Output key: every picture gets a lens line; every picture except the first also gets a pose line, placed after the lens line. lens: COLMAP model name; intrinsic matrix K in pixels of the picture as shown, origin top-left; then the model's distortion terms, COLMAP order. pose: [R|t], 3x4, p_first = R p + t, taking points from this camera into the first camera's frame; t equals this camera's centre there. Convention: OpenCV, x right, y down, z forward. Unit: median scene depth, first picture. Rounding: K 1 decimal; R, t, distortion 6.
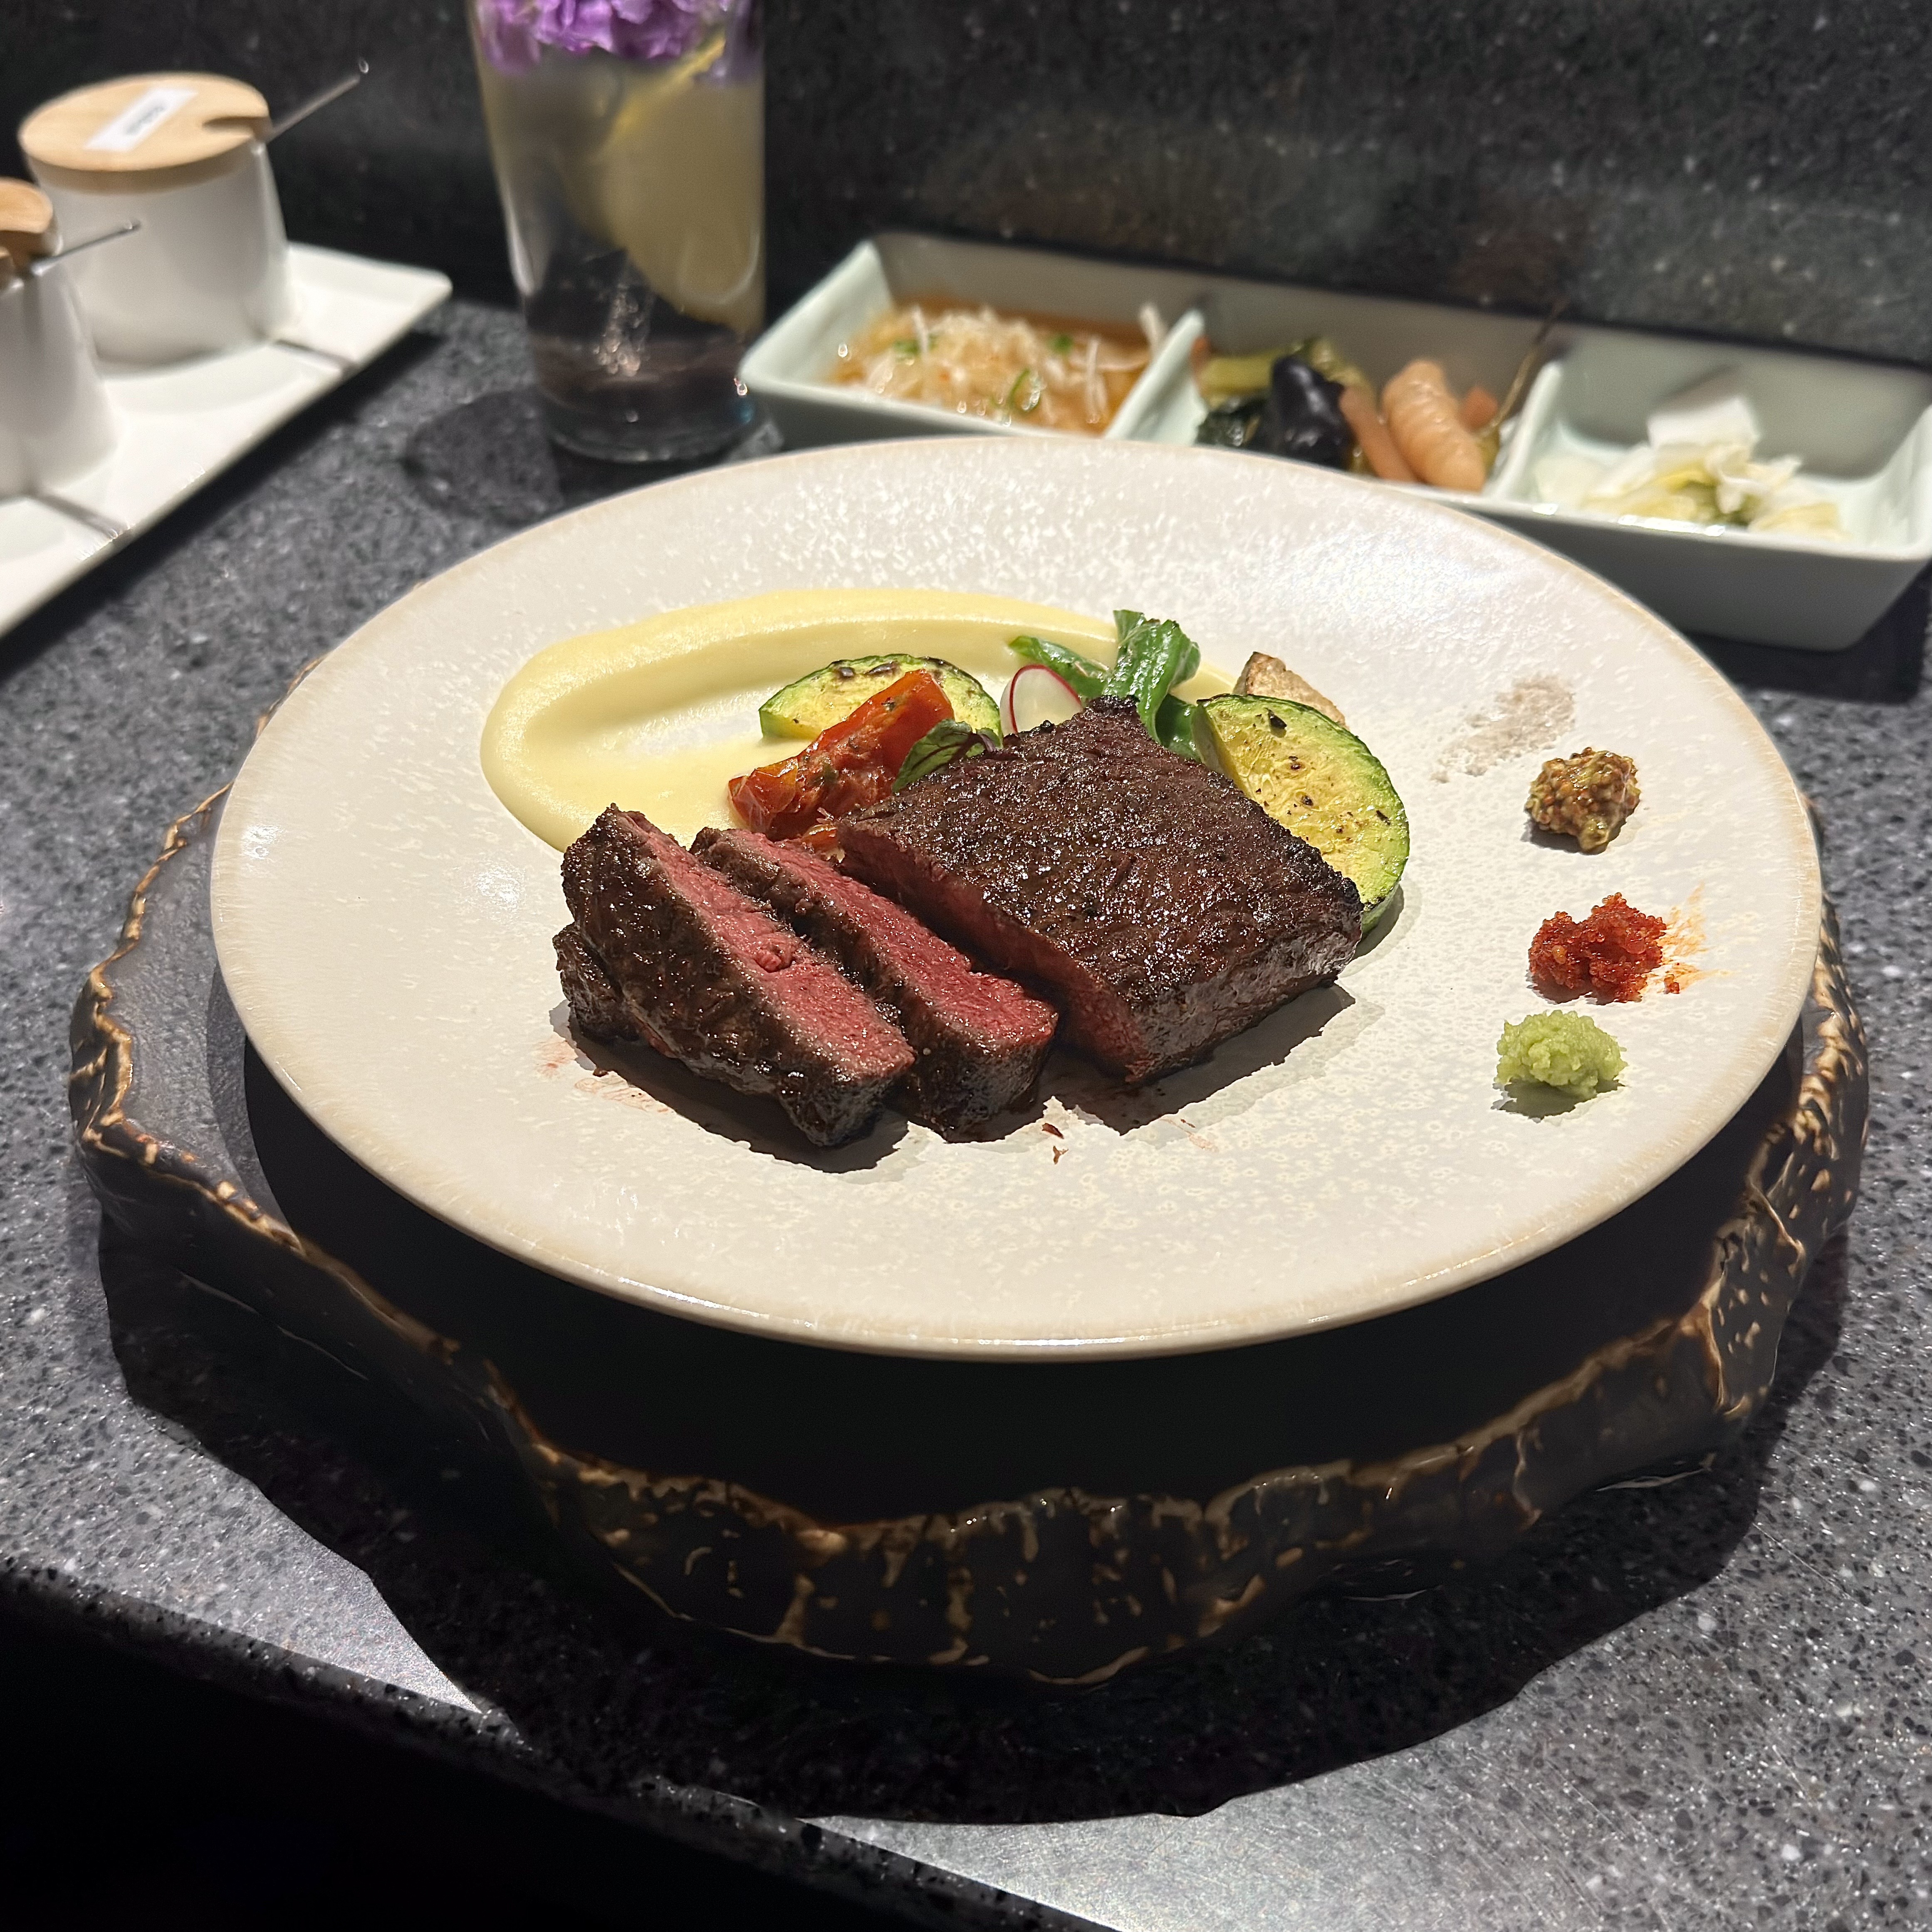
lens RADIAL K [[1829.8, 0, 966.0], [0, 1829.8, 966.0], [0, 0, 1]] dist [0.100312, -0.002394]
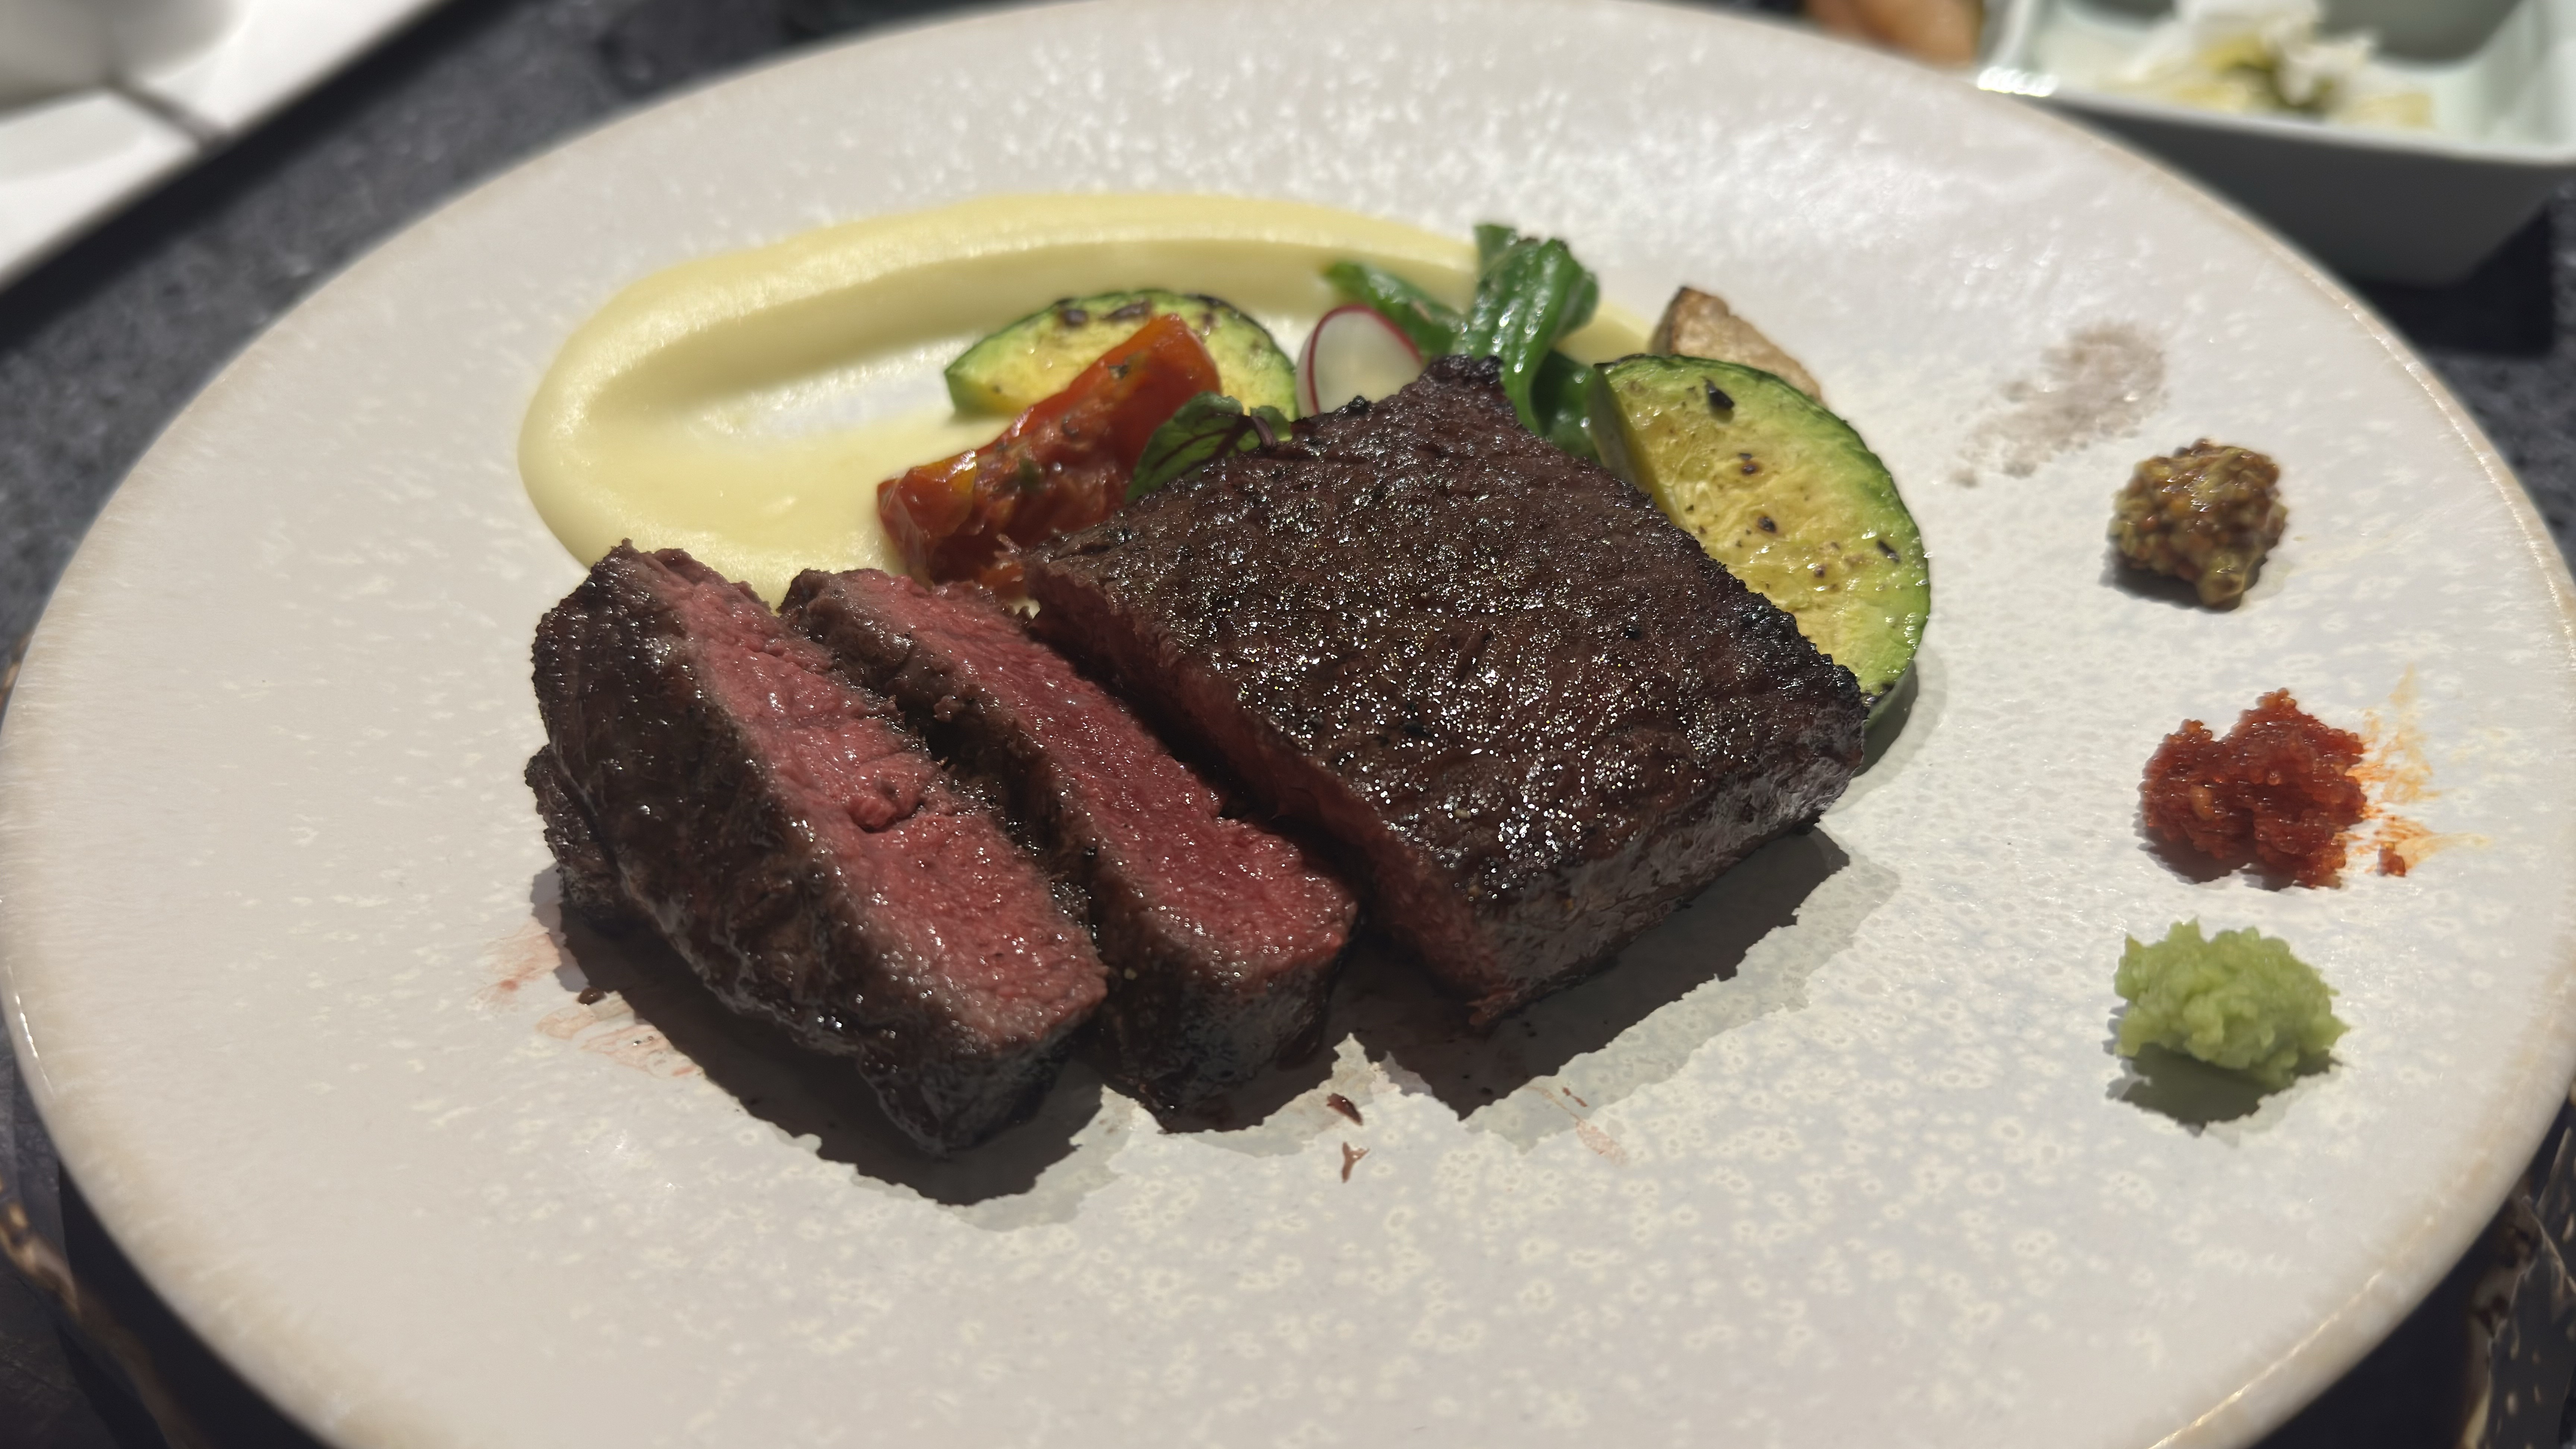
lens RADIAL K [[2207.9, 0, 1288.0], [0, 2207.9, 724.5], [0, 0, 1]] dist [0.123089, -0.296770]
pose [[0.999935, 0.002691, -0.011099, 0.030841], [-0.002375, 0.999593, 0.028427, -0.045295], [0.011171, -0.028399, 0.999534, 0.246737]]
